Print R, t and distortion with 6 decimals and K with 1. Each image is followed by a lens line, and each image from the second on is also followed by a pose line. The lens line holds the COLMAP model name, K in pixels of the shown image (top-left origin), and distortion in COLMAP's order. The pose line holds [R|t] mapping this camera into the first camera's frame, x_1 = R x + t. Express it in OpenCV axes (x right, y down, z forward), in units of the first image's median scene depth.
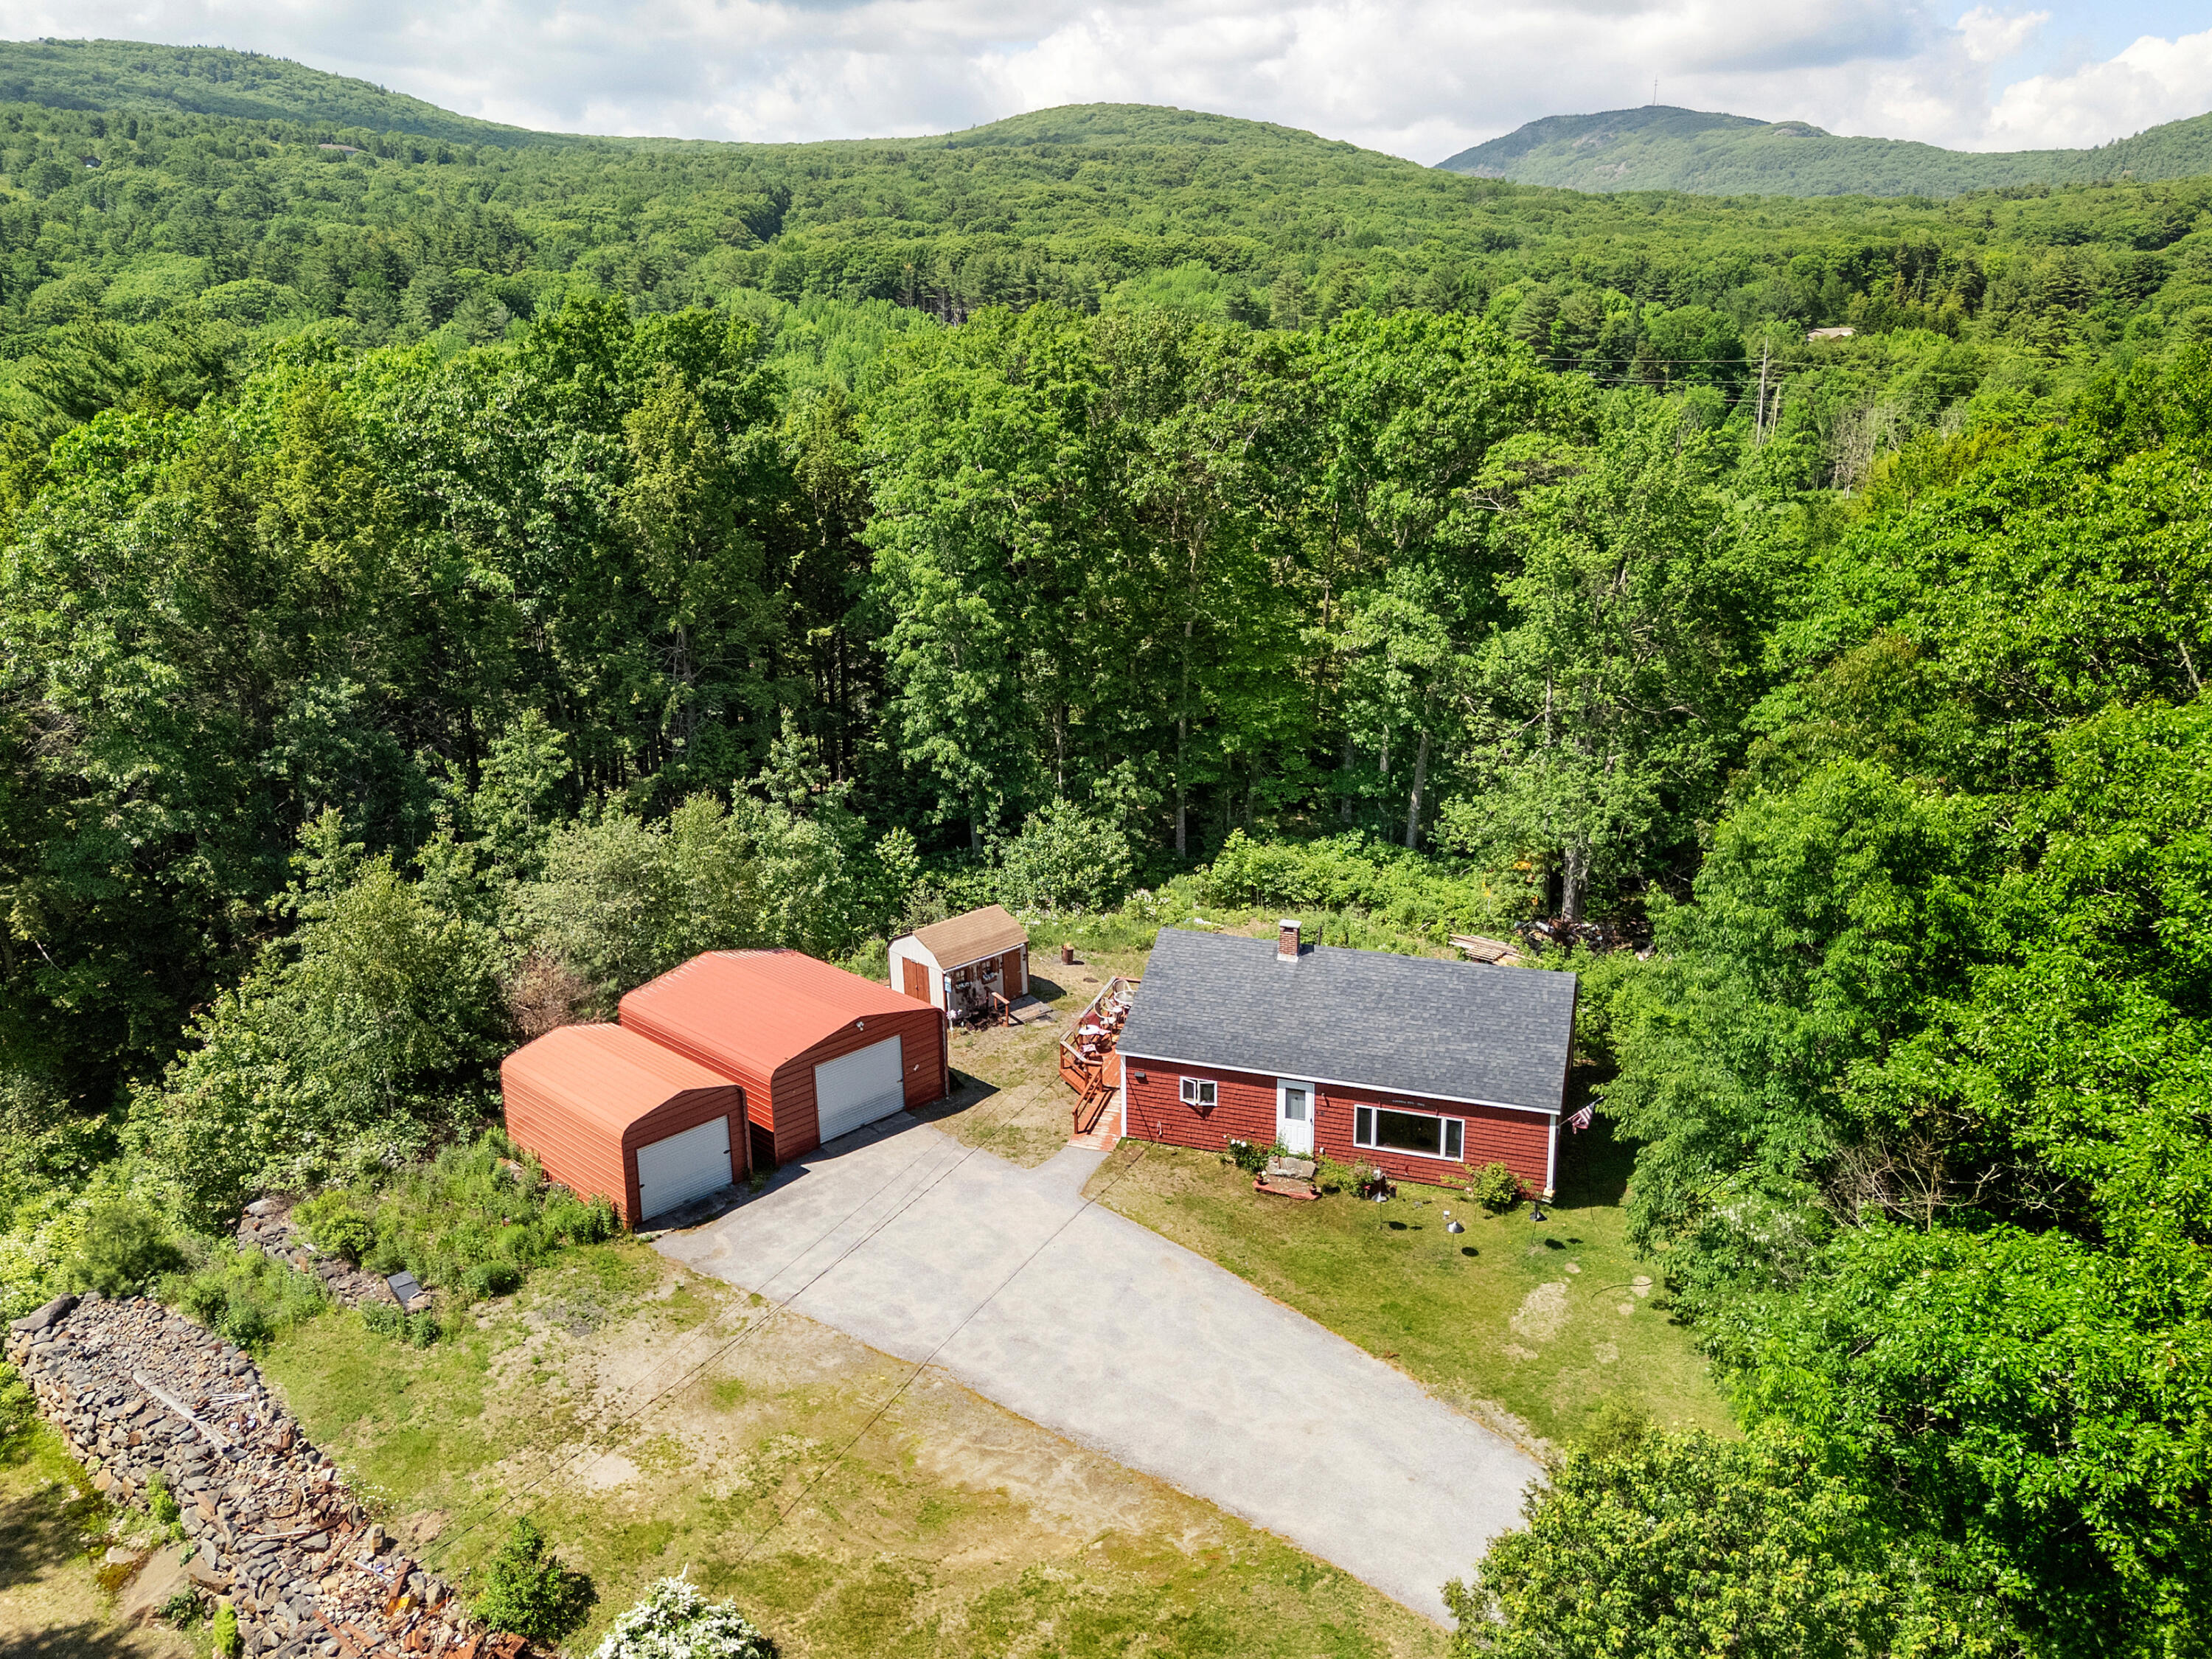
lens RADIAL K [[1793.5, 0, 1101.0], [0, 1793.5, 772.2], [0, 0, 1]] dist [0.123002, -0.086117]
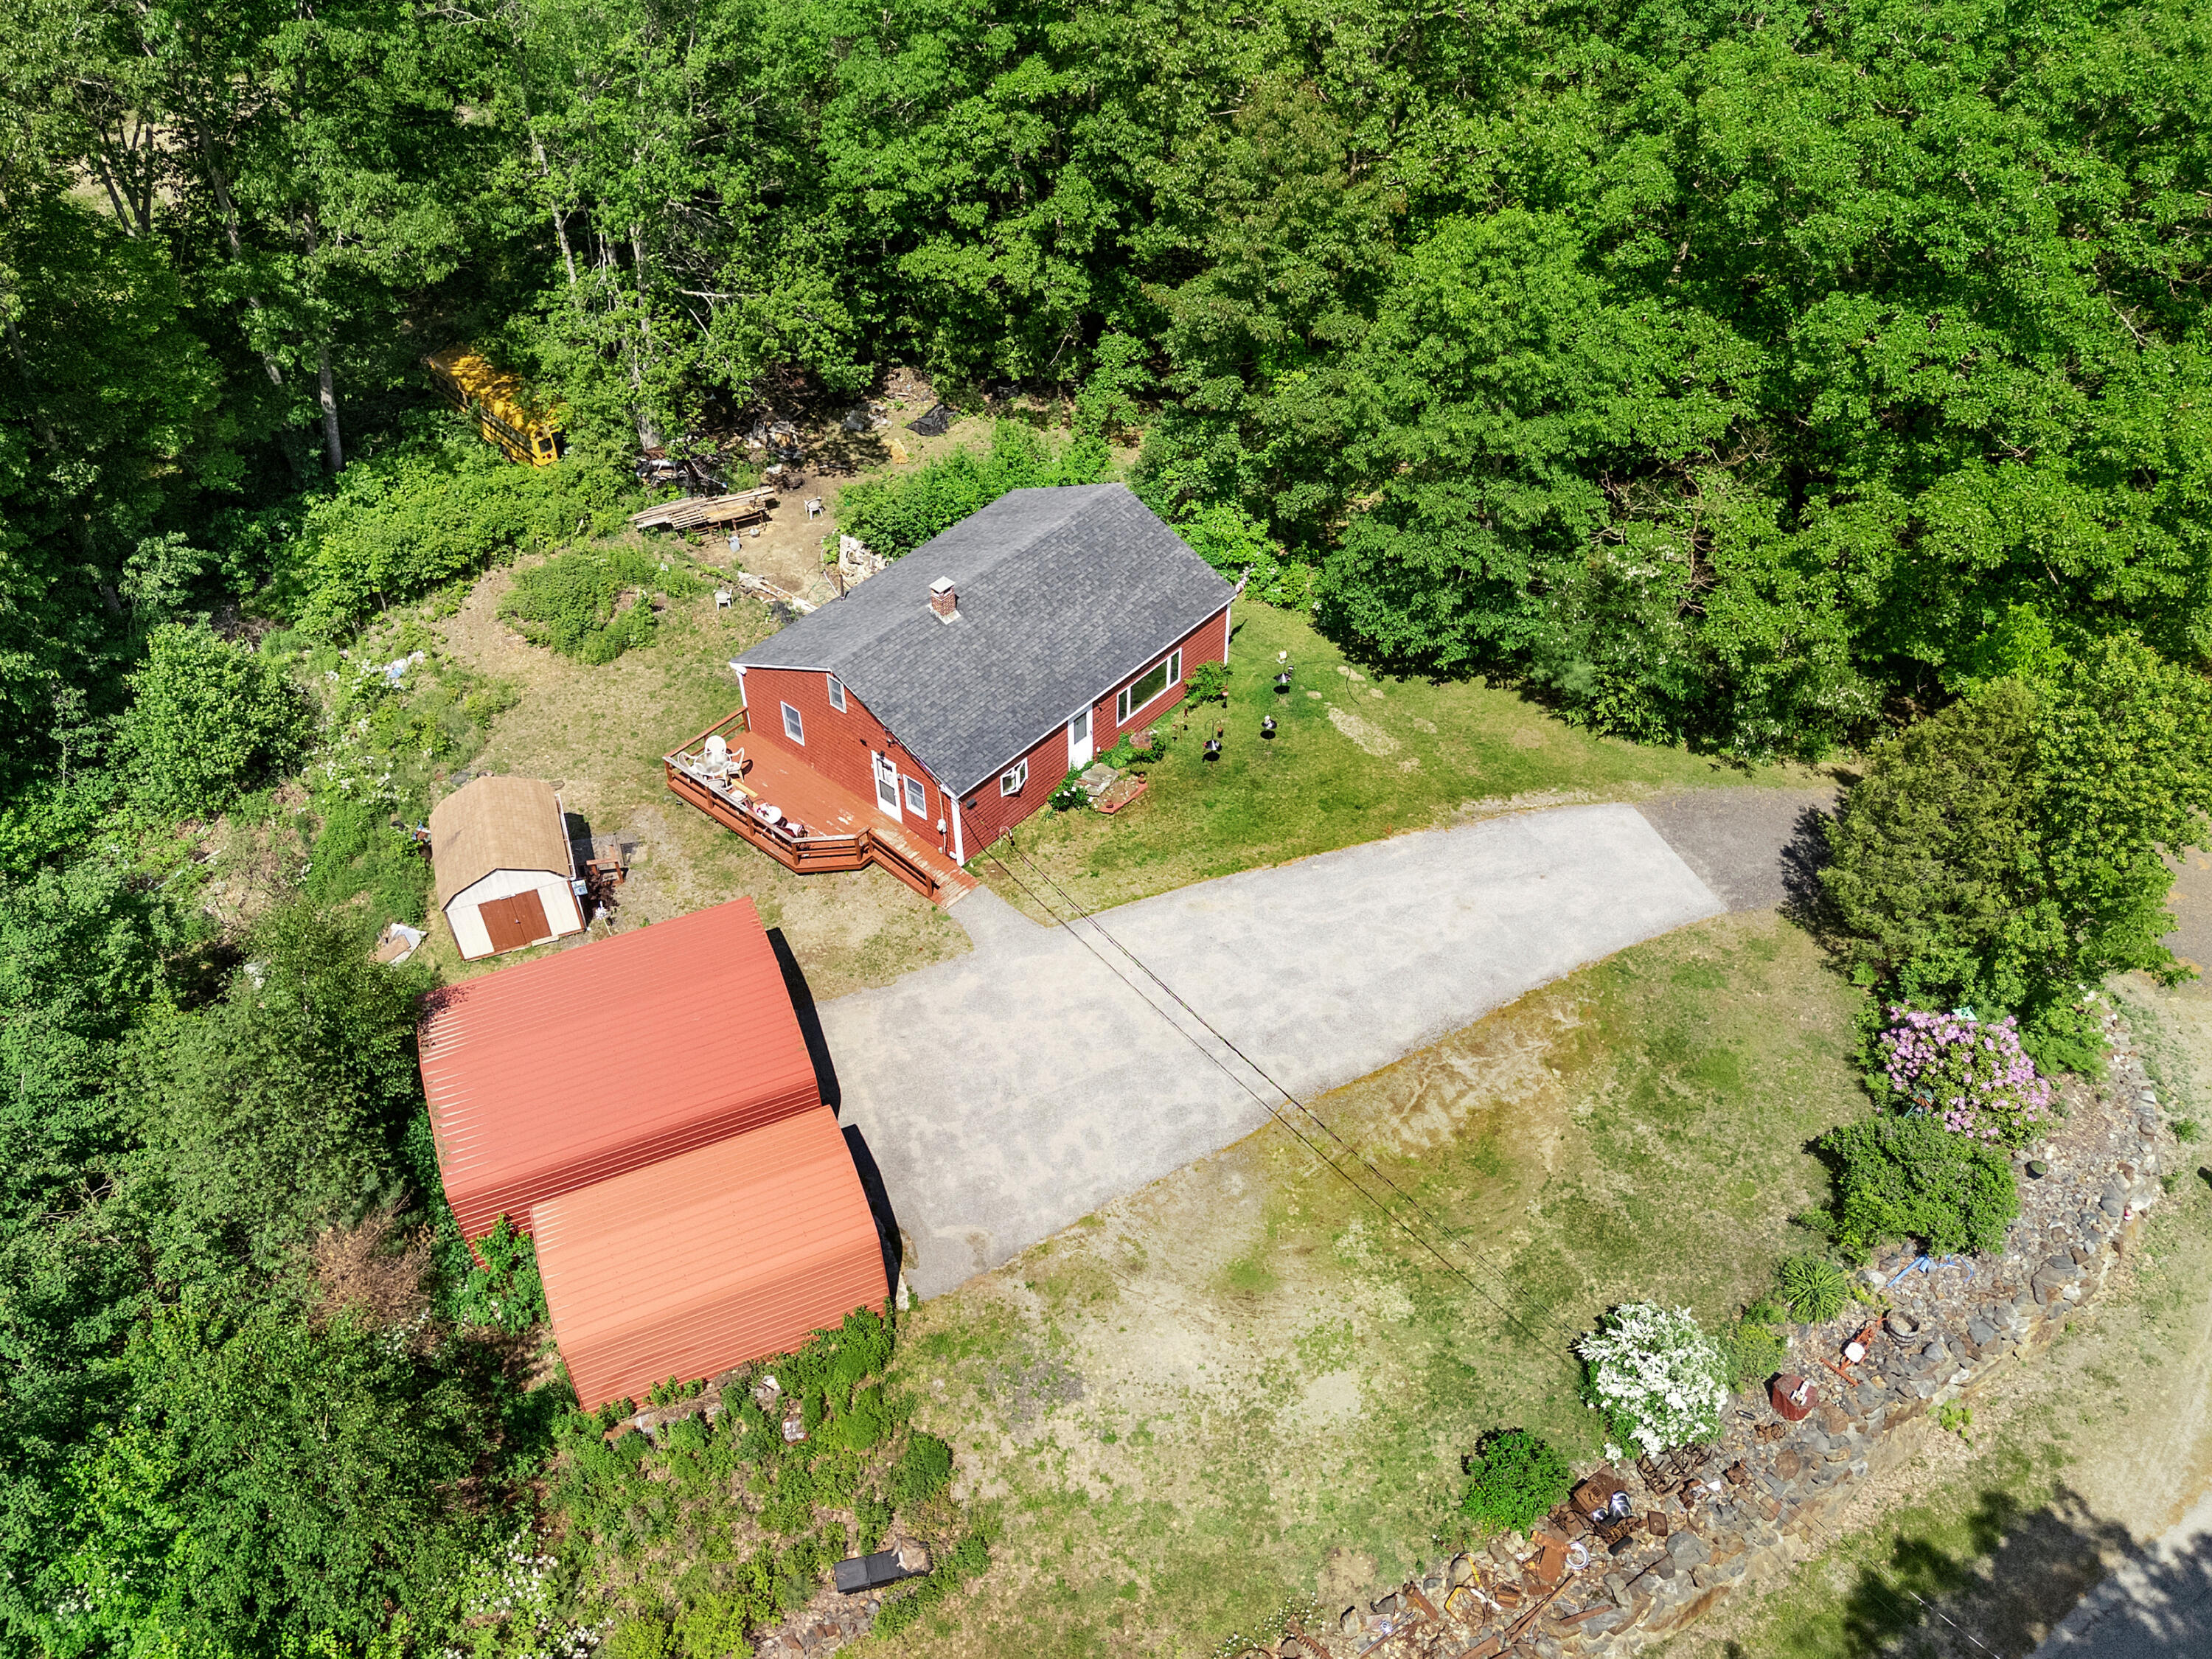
lens RADIAL K [[1793.5, 0, 1101.0], [0, 1793.5, 772.2], [0, 0, 1]] dist [0.123002, -0.086117]
pose [[0.384907, -0.599737, 0.701543, -0.626553], [0.255436, 0.799636, 0.543448, -0.352919], [-0.886904, -0.029978, 0.460980, 0.521984]]
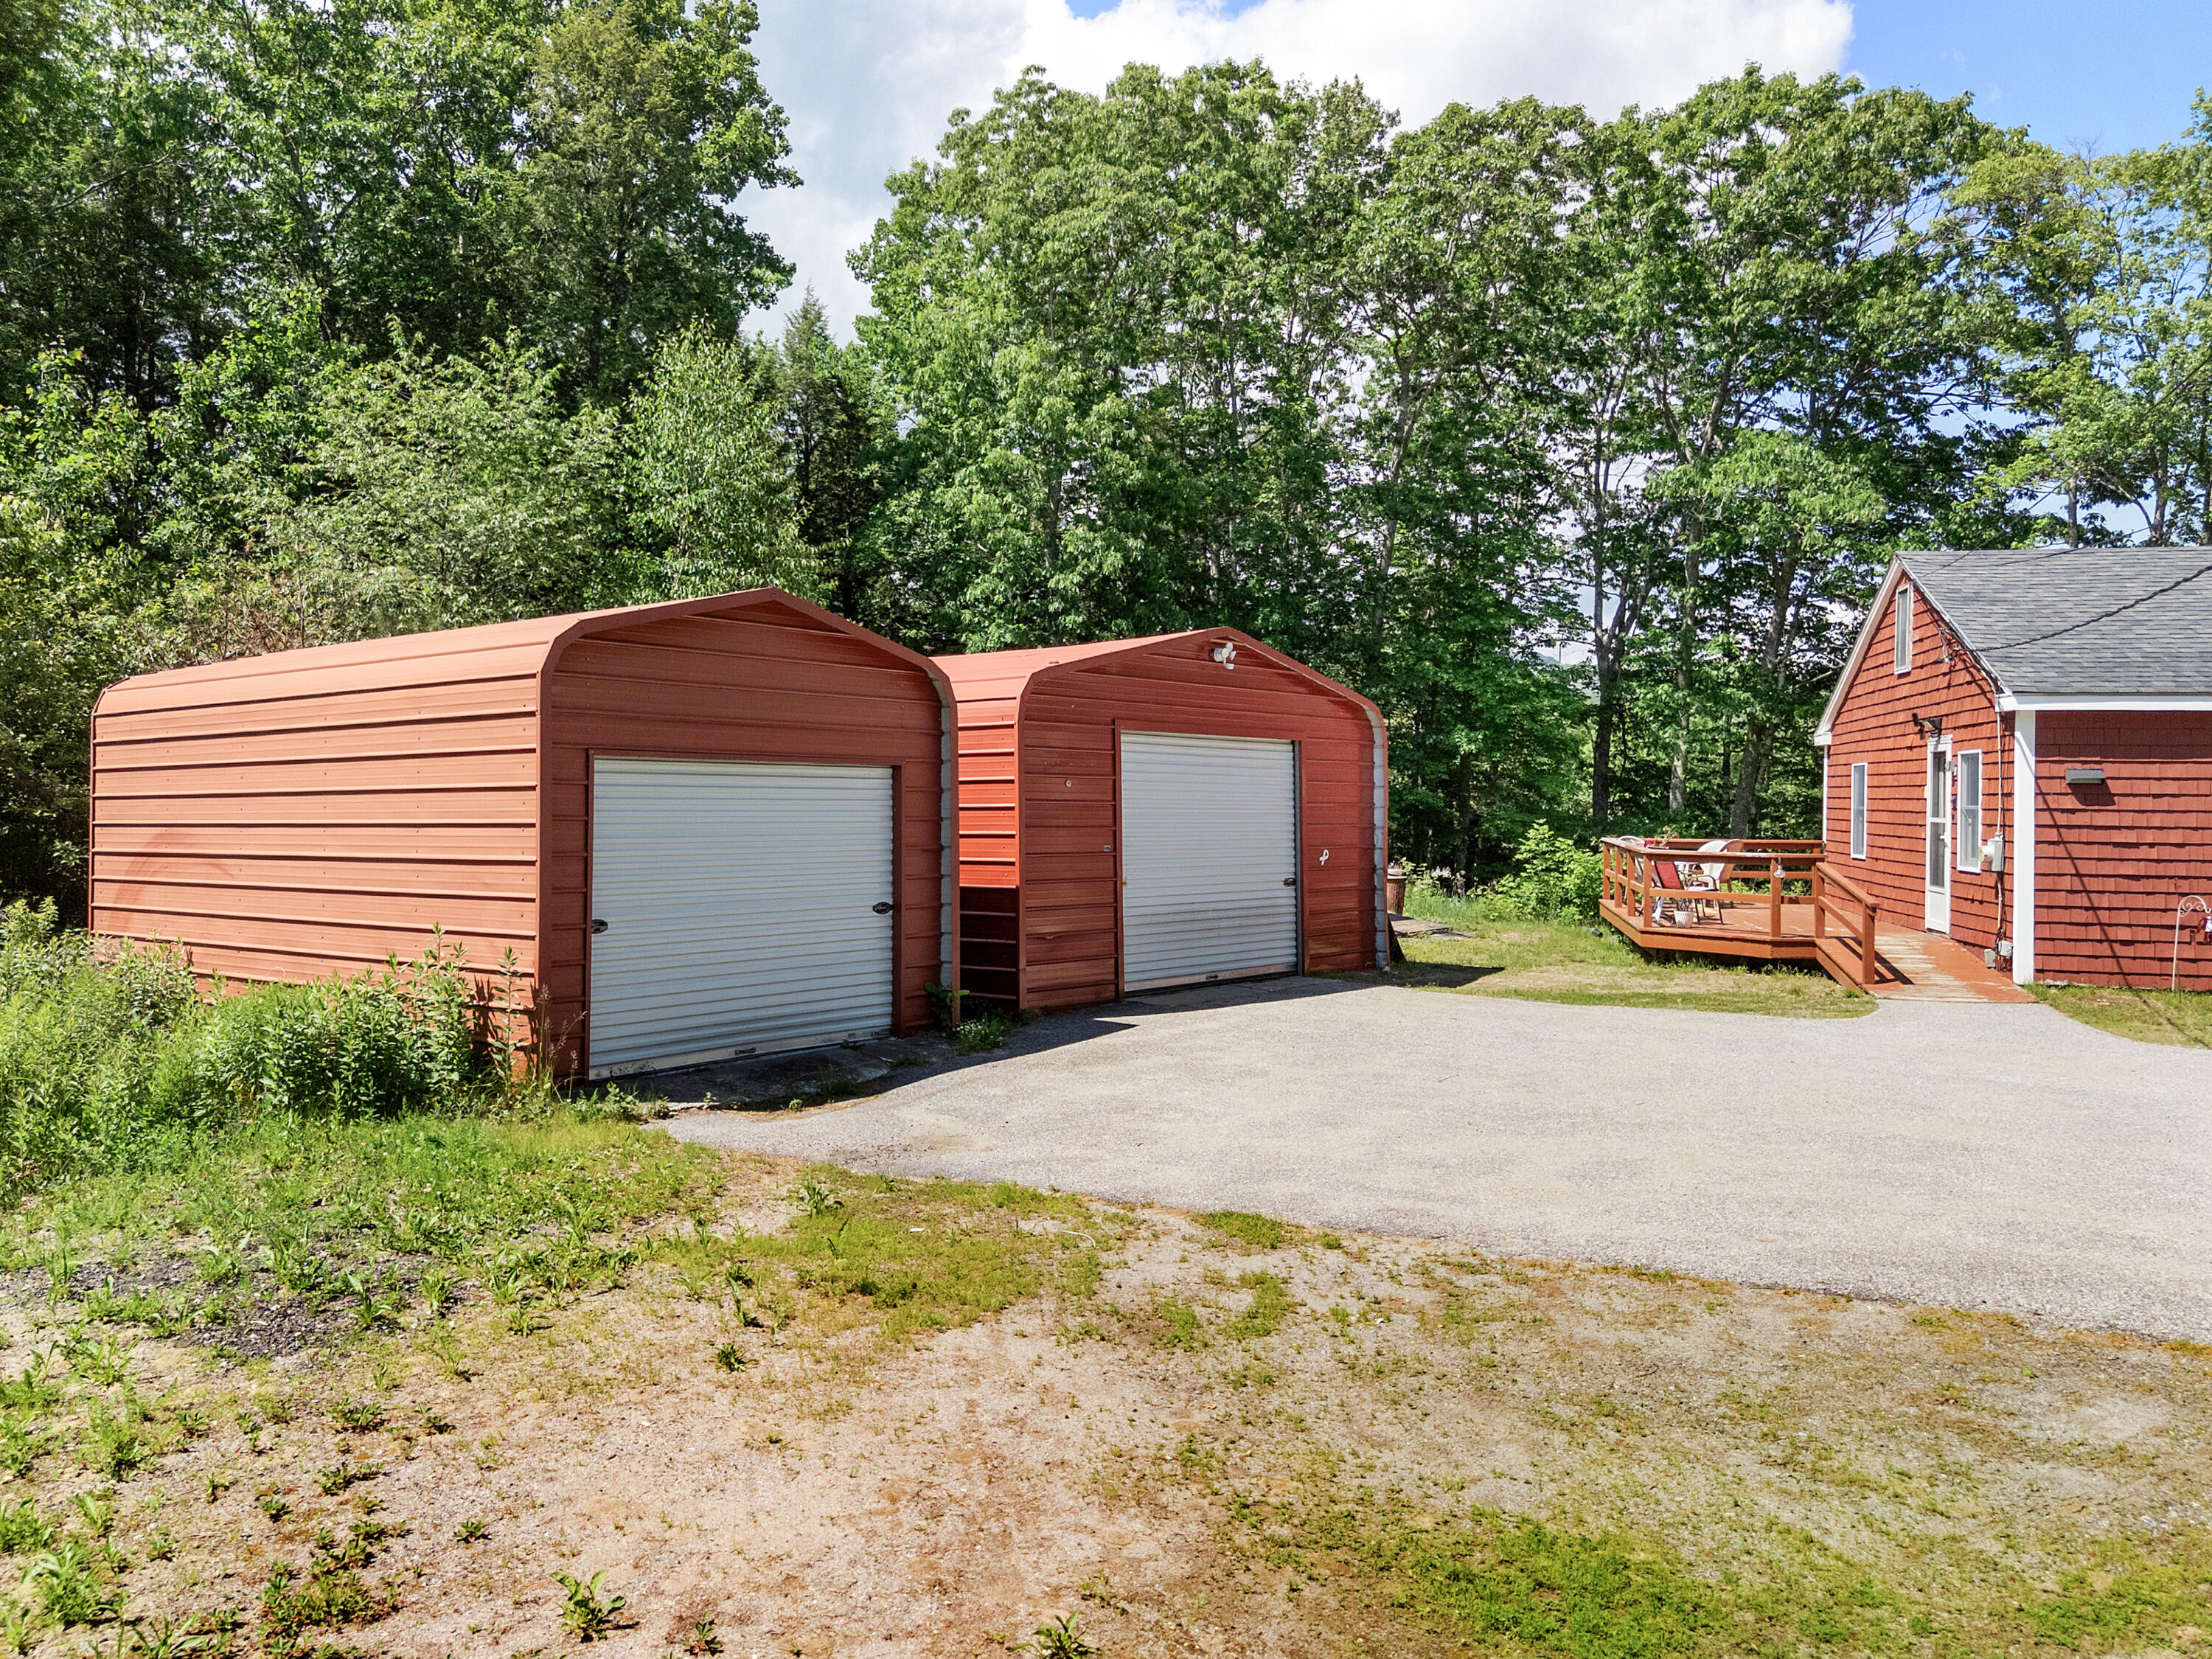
lens RADIAL K [[1619.7, 0, 1101.2], [0, 1619.7, 803.7], [0, 0, 1]] dist [0.099729, -0.061095]
pose [[0.993570, 0.022512, 0.110962, -0.203408], [0.006521, 0.967028, -0.254585, 0.260936], [-0.113035, 0.253672, 0.960663, 0.748542]]
